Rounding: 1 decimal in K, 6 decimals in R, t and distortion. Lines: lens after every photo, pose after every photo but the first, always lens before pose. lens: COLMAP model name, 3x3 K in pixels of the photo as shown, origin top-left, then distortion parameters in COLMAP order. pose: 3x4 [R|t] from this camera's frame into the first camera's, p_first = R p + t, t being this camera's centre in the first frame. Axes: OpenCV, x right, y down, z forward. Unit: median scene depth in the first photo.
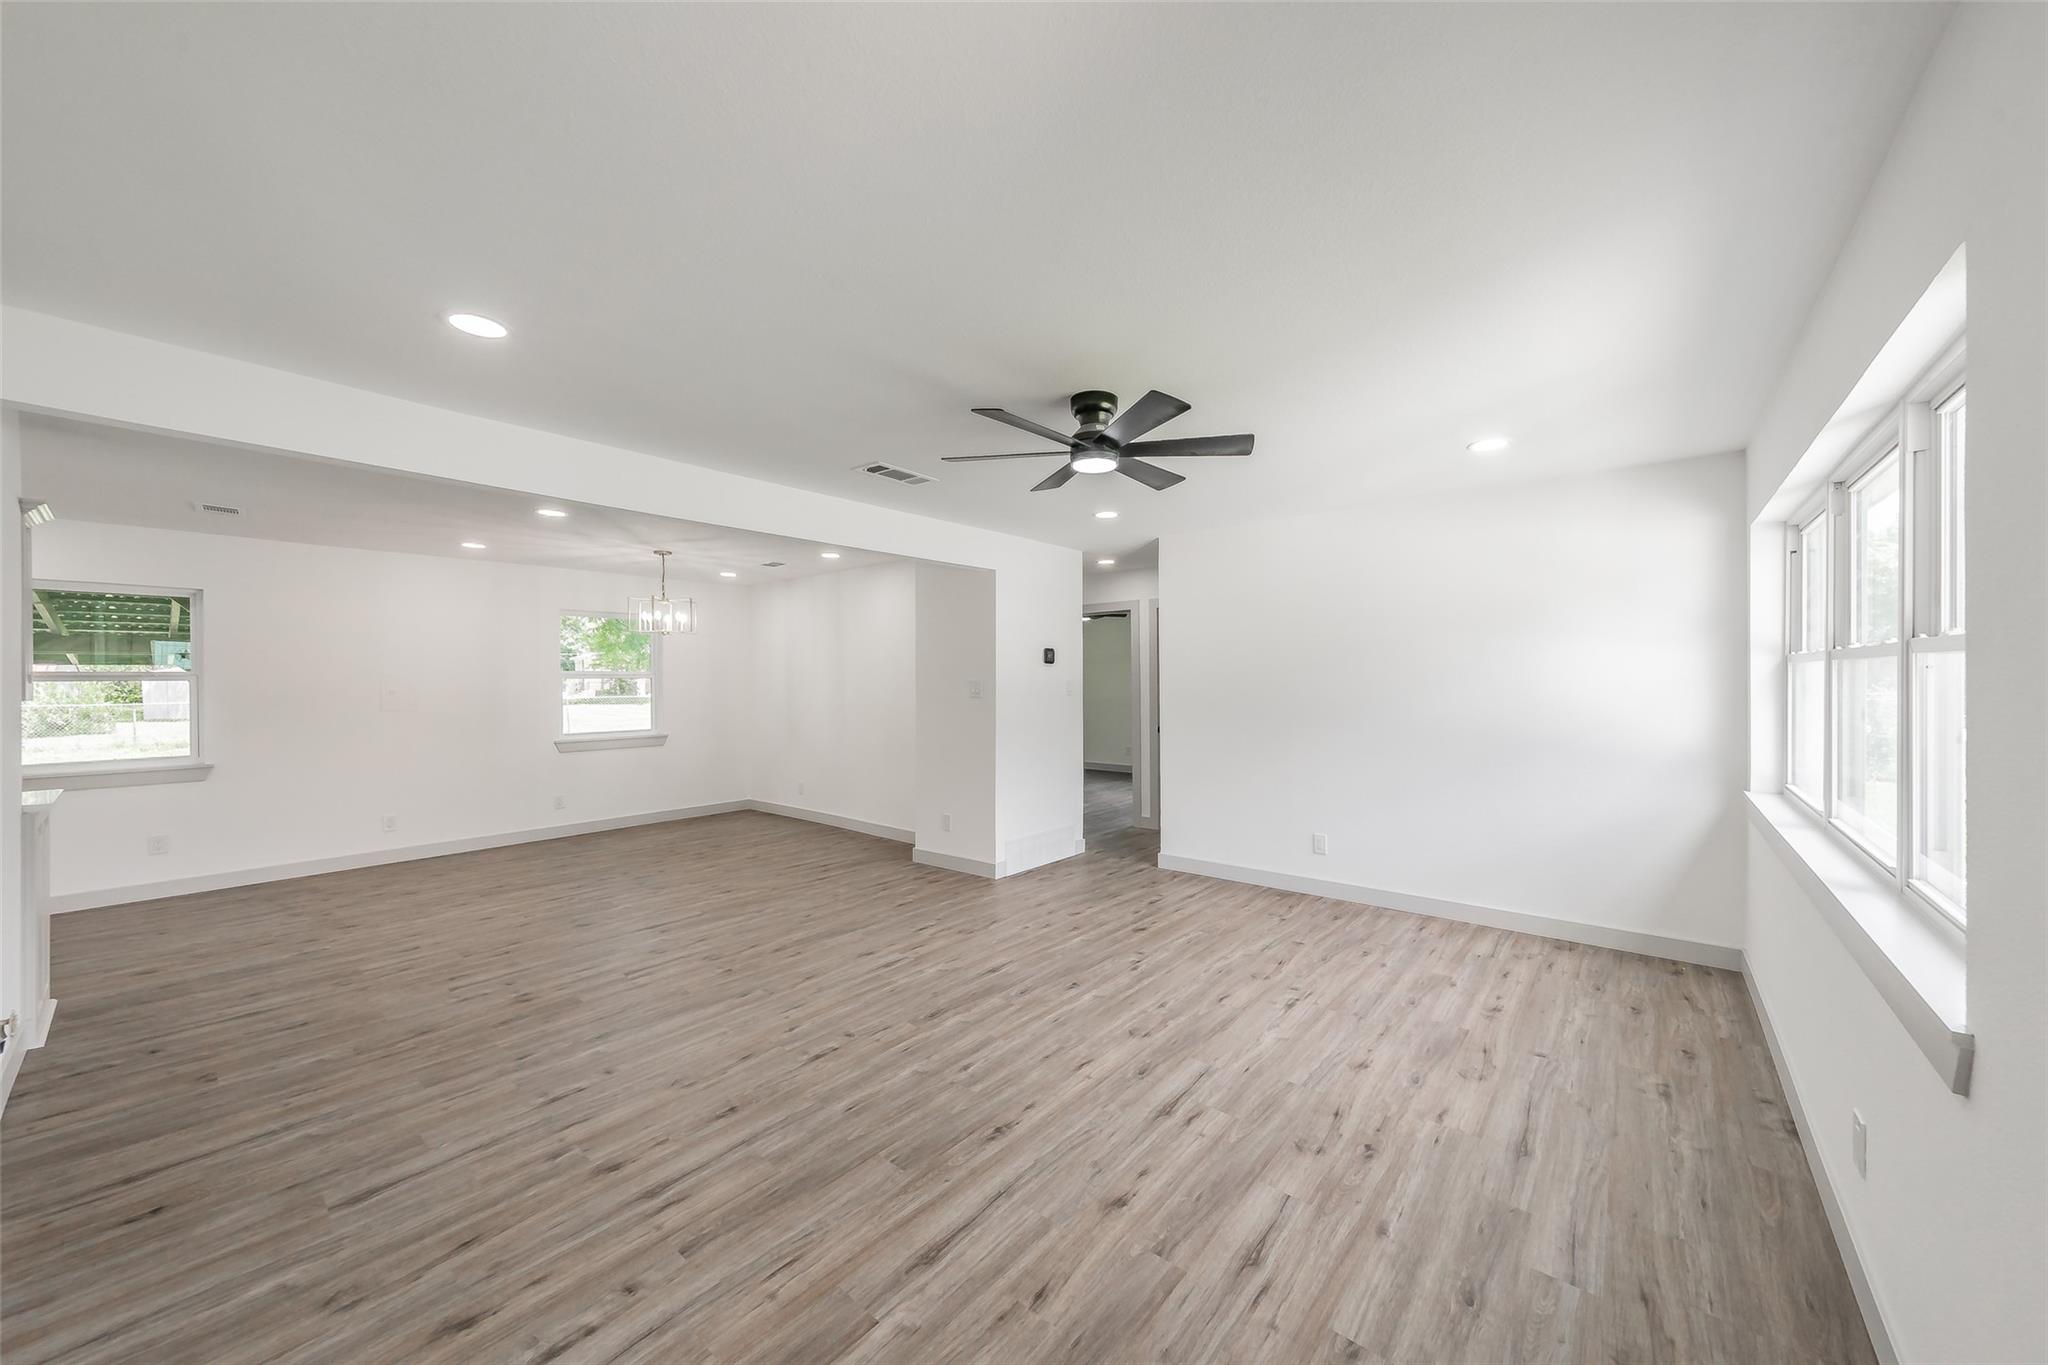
lens RADIAL K [[725.5, 0, 1057.0], [0, 725.5, 681.2], [0, 0, 1]] dist [-0.000179, -0.000122]
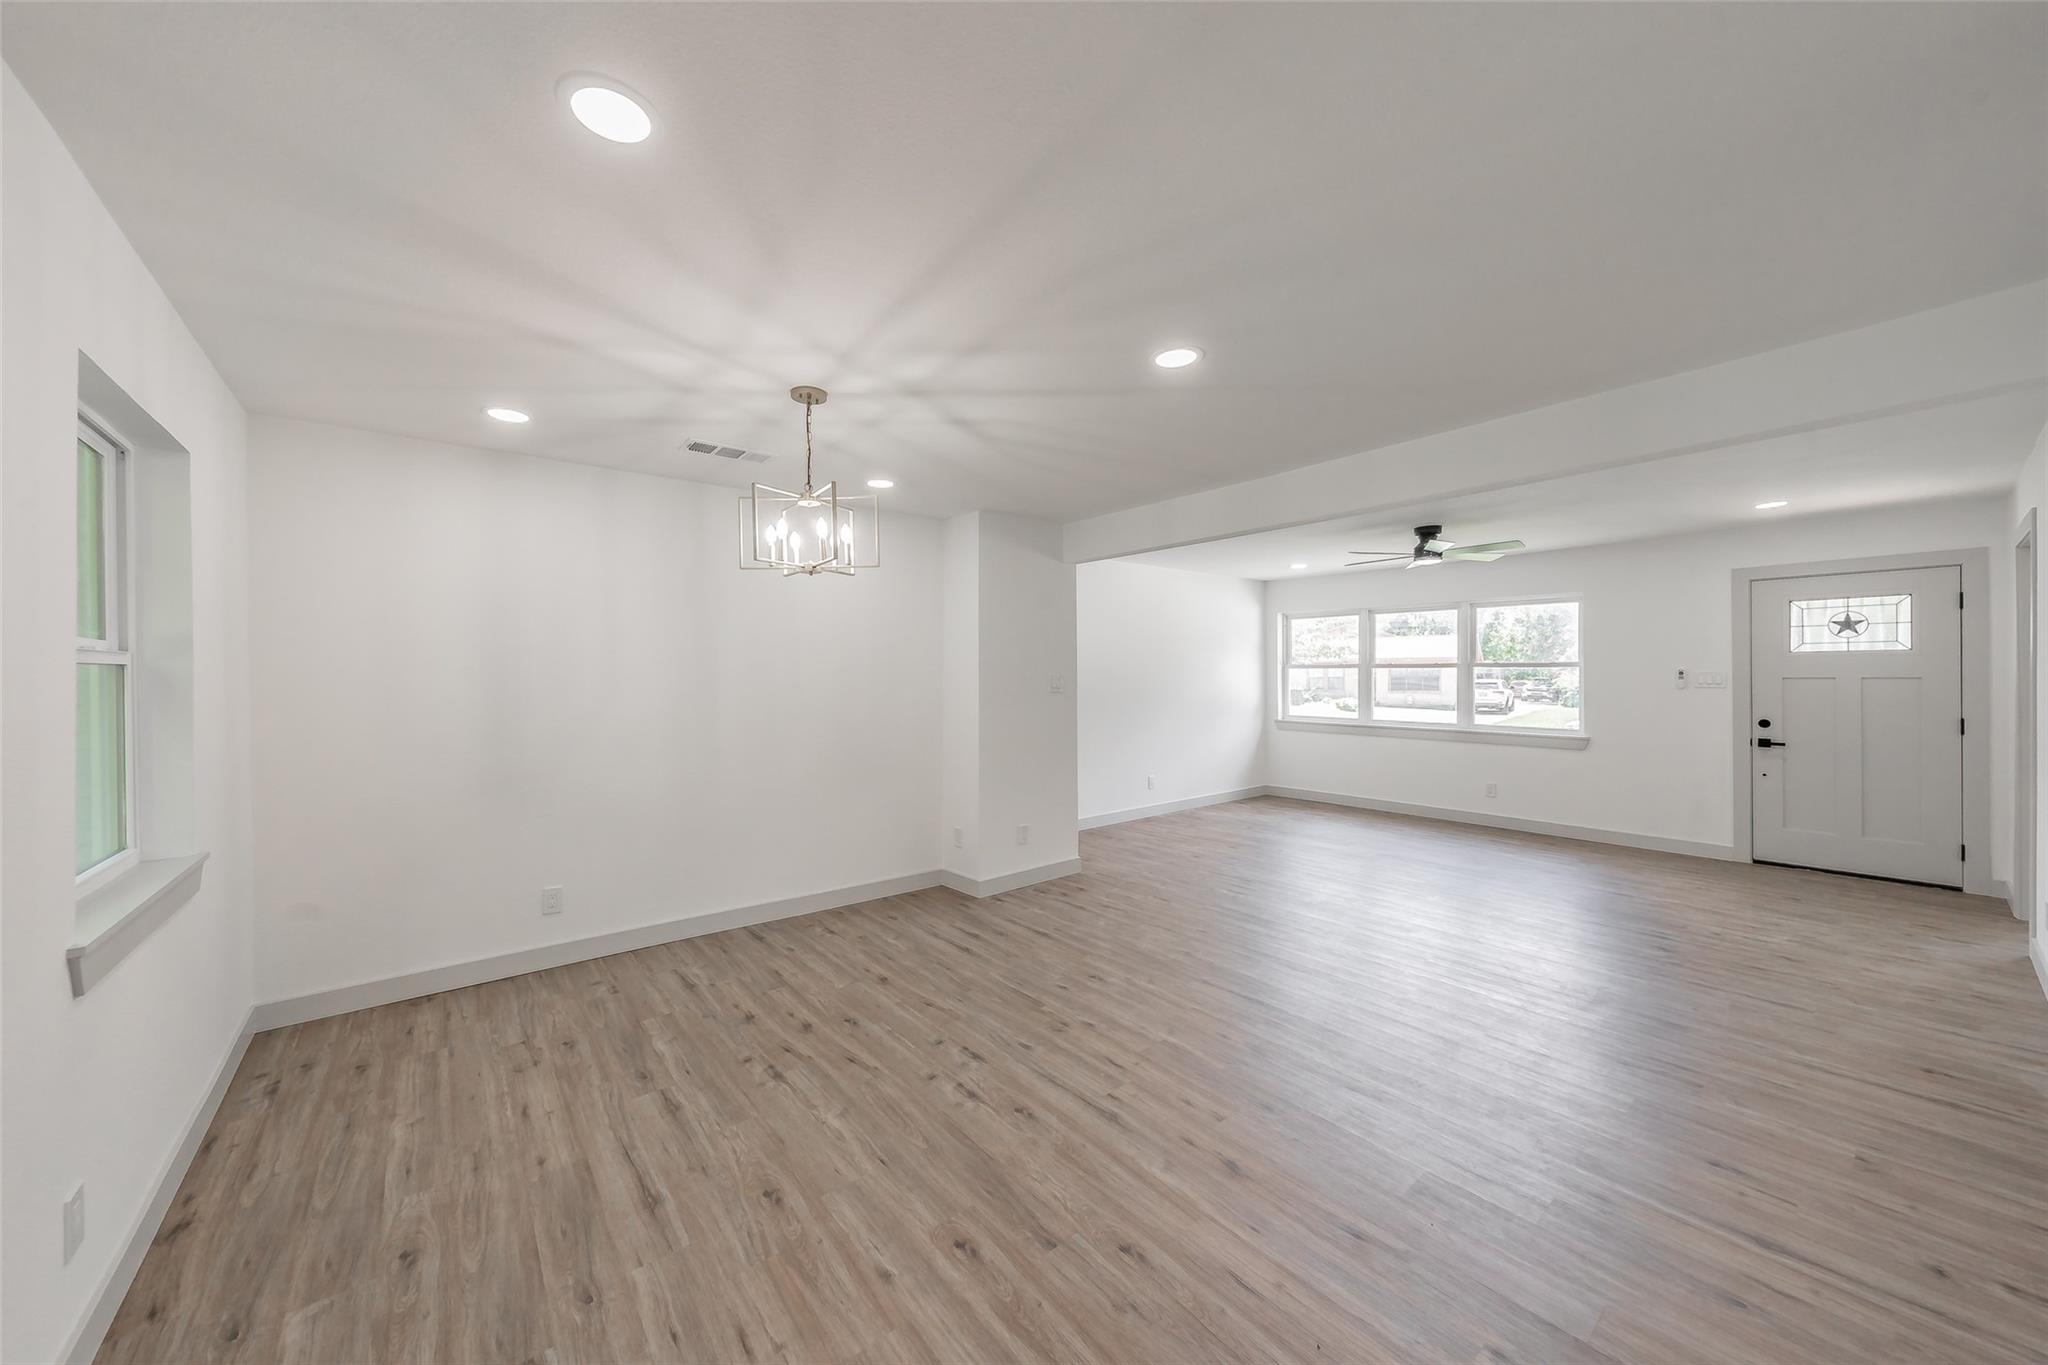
lens RADIAL K [[716.3, 0, 1018.0], [0, 716.3, 674.9], [0, 0, 1]] dist [0.001039, 0.000276]
pose [[0.217631, 0.002803, 0.976027, -1.806464], [0.004510, 0.999982, -0.003877, 0.005520], [-0.976021, 0.005246, 0.217614, 1.459932]]
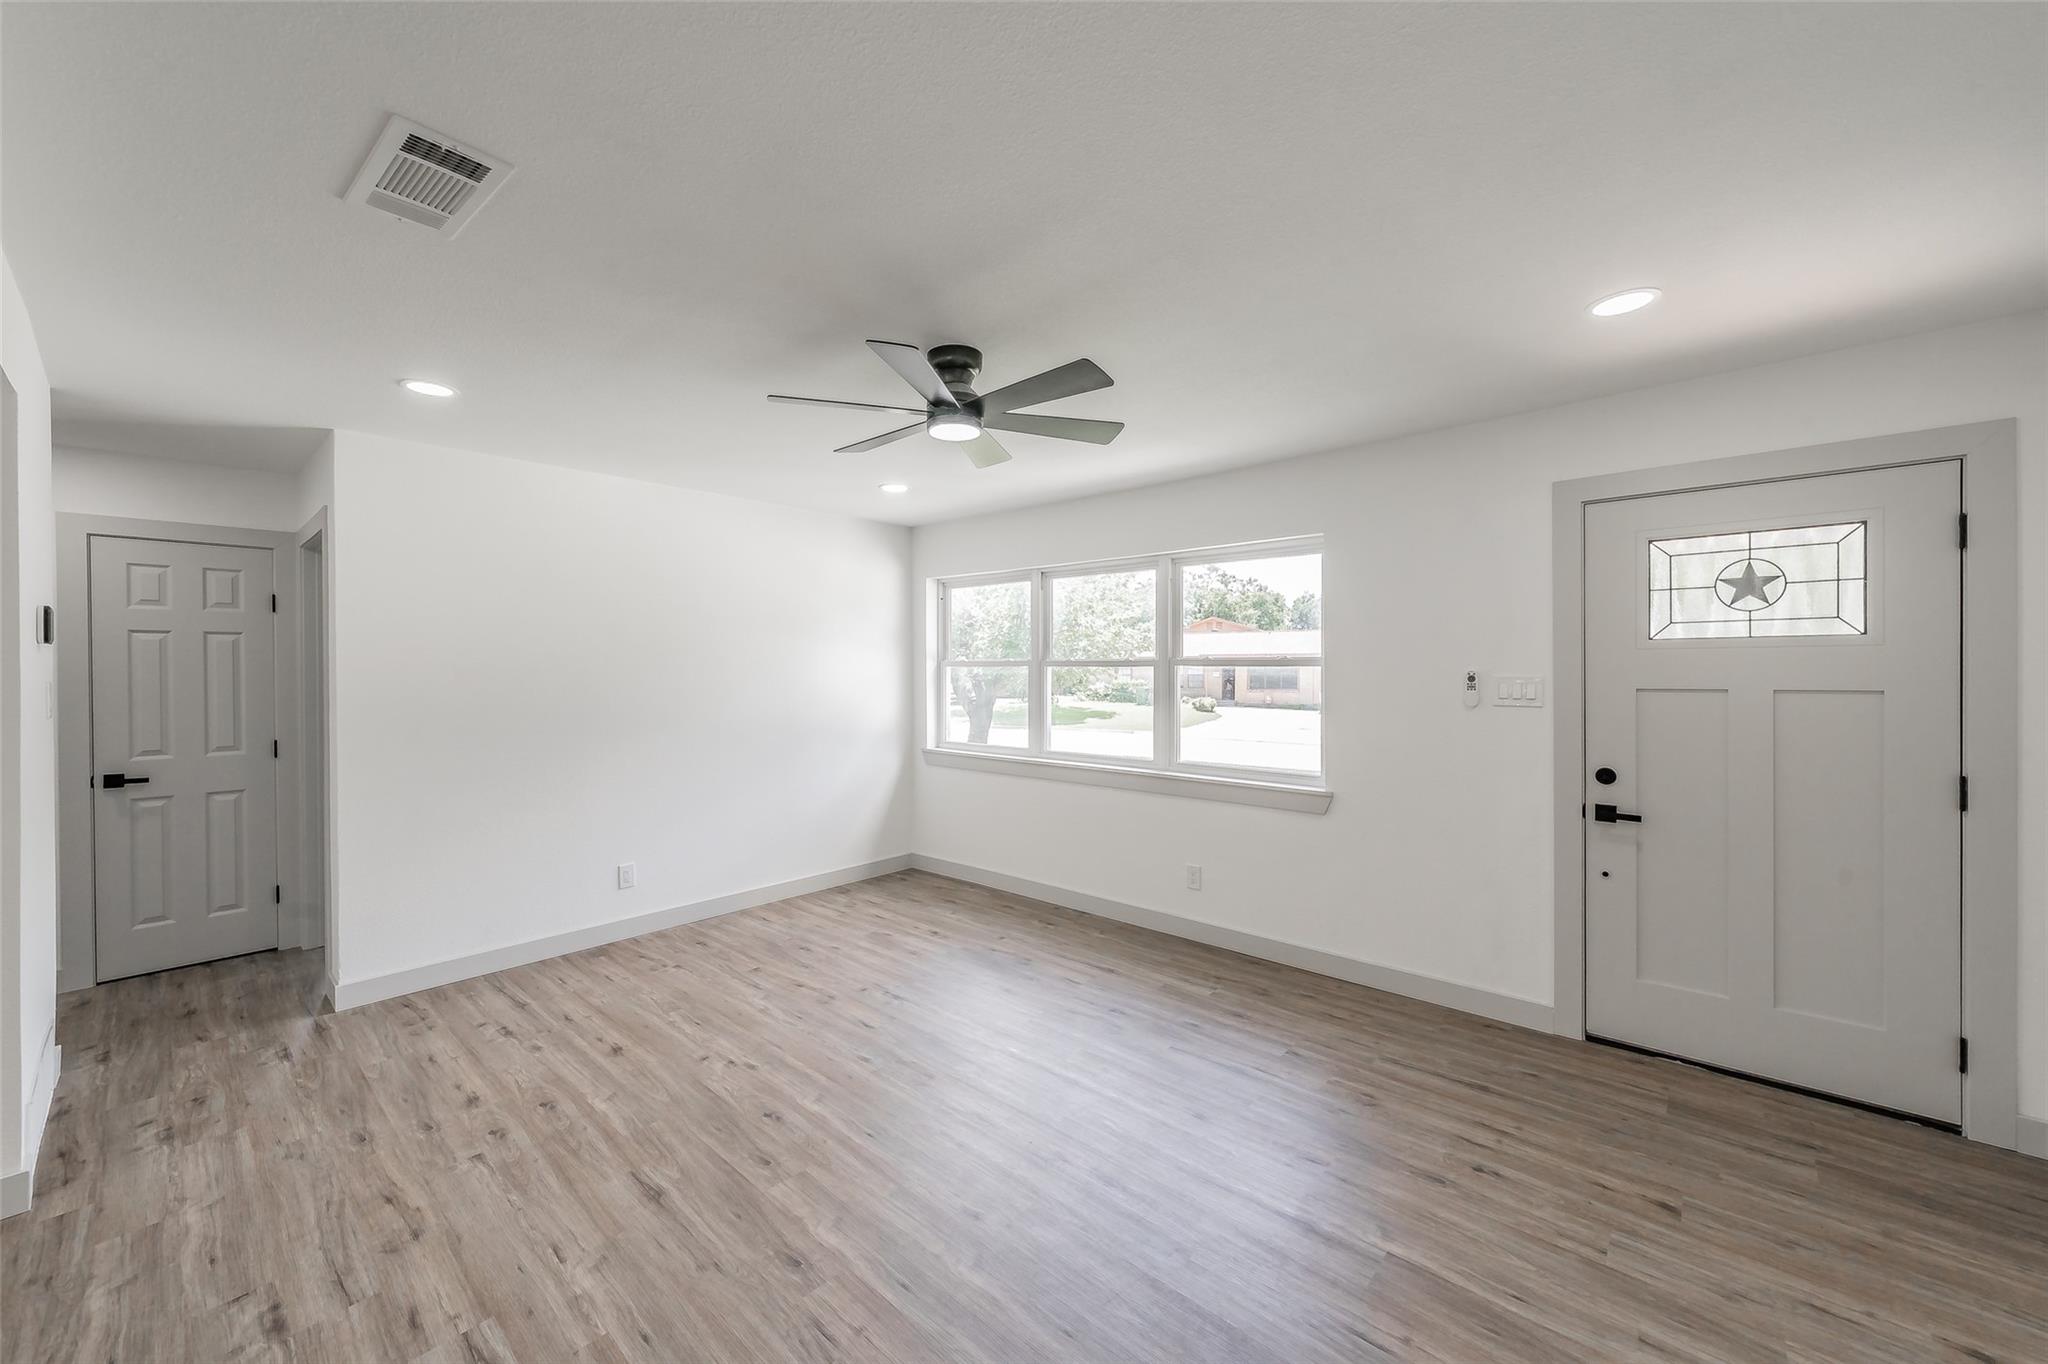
lens RADIAL K [[777.0, 0, 1008.7], [0, 777.0, 674.0], [0, 0, 1]] dist [-0.000047, 0.000073]
pose [[0.065601, -0.000524, 0.997846, -0.766913], [0.004512, 0.999990, 0.000229, -0.008080], [-0.997836, 0.004487, 0.065602, 0.775578]]
